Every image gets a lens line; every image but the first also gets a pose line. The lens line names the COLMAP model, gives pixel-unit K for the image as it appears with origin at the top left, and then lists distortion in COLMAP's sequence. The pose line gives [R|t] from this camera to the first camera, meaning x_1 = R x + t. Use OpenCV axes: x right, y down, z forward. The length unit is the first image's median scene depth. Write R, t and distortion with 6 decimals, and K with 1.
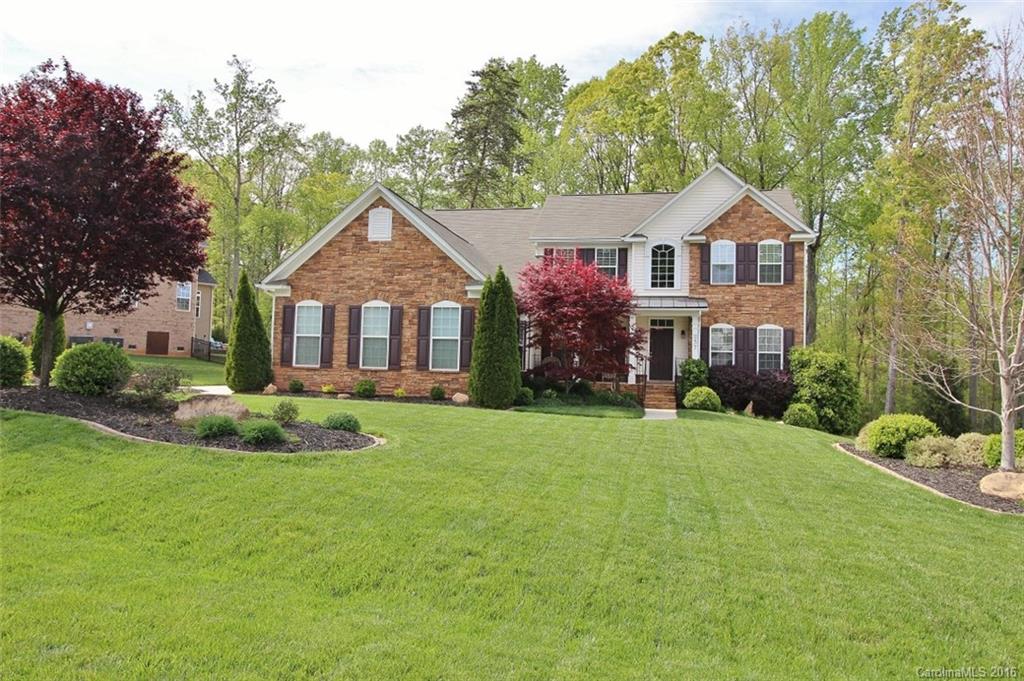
lens RADIAL K [[656.9, 0, 512.6], [0, 656.9, 327.8], [0, 0, 1]] dist [0.002094, 0.000031]
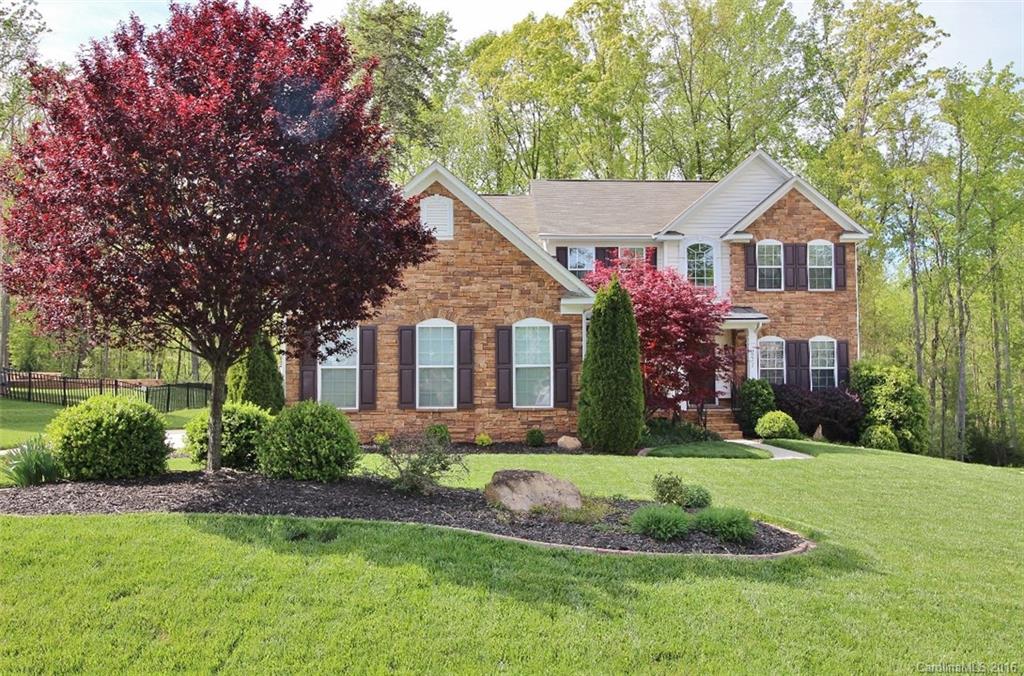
lens RADIAL K [[795.2, 0, 512.0], [0, 795.2, 338.0], [0, 0, 1]] dist [0.008229, 0.004276]
pose [[0.967586, -0.021018, 0.251667, -0.308701], [0.019134, 0.999768, 0.009928, -0.023402], [-0.251817, -0.004791, 0.967763, 0.078462]]
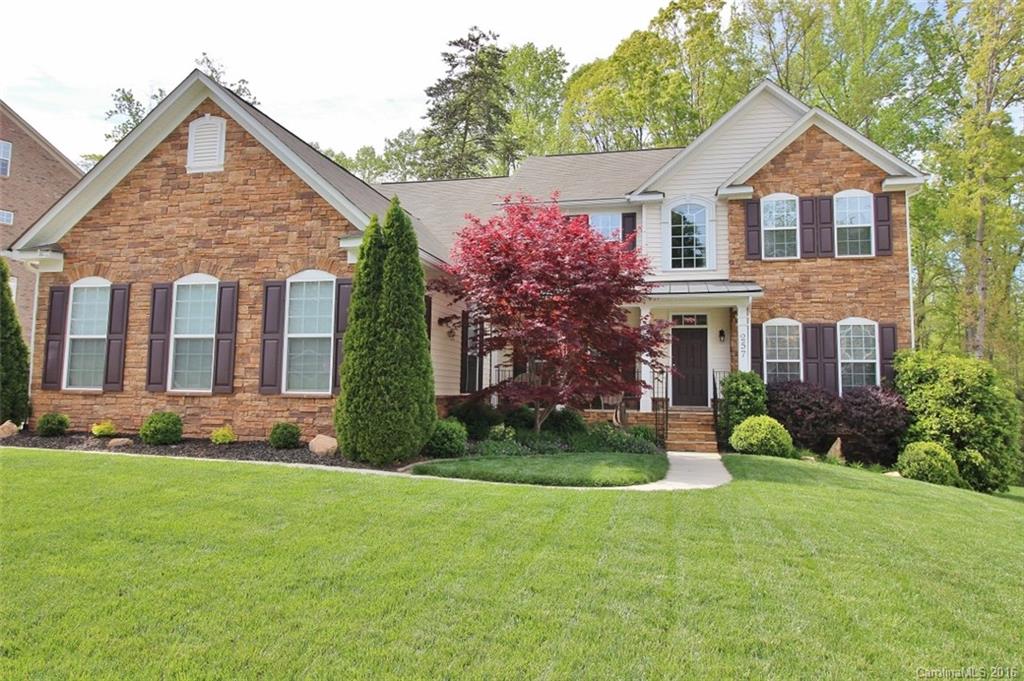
lens RADIAL K [[656.9, 0, 512.6], [0, 656.9, 327.8], [0, 0, 1]] dist [0.002094, 0.000031]
pose [[0.999644, -0.014659, -0.022310, 0.071365], [0.013773, 0.999131, -0.039349, 0.028278], [0.022868, 0.039027, 0.998976, 0.376133]]
